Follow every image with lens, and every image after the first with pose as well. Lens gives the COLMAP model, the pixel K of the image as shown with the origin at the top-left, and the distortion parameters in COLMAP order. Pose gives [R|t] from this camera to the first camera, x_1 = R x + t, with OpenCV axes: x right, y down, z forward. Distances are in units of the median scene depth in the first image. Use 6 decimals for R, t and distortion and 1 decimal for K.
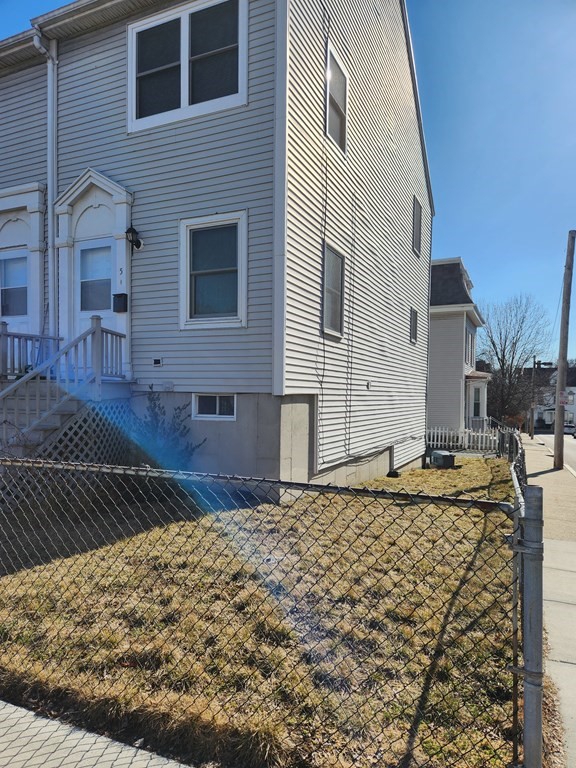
lens RADIAL K [[510.9, 0, 297.5], [0, 510.9, 396.7], [0, 0, 1]] dist [0.068655, -0.048879]
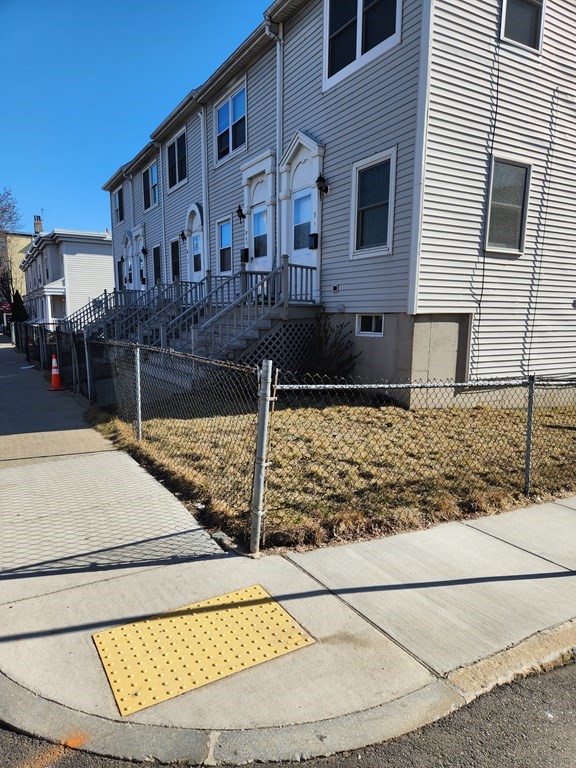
lens RADIAL K [[510.9, 0, 284.0], [0, 510.9, 391.5], [0, 0, 1]] dist [0.068655, -0.048879]
pose [[0.813299, 0.080112, -0.576305, 0.352400], [-0.000497, 0.990571, 0.136998, 0.009217], [0.581846, -0.111134, 0.805670, -0.090741]]
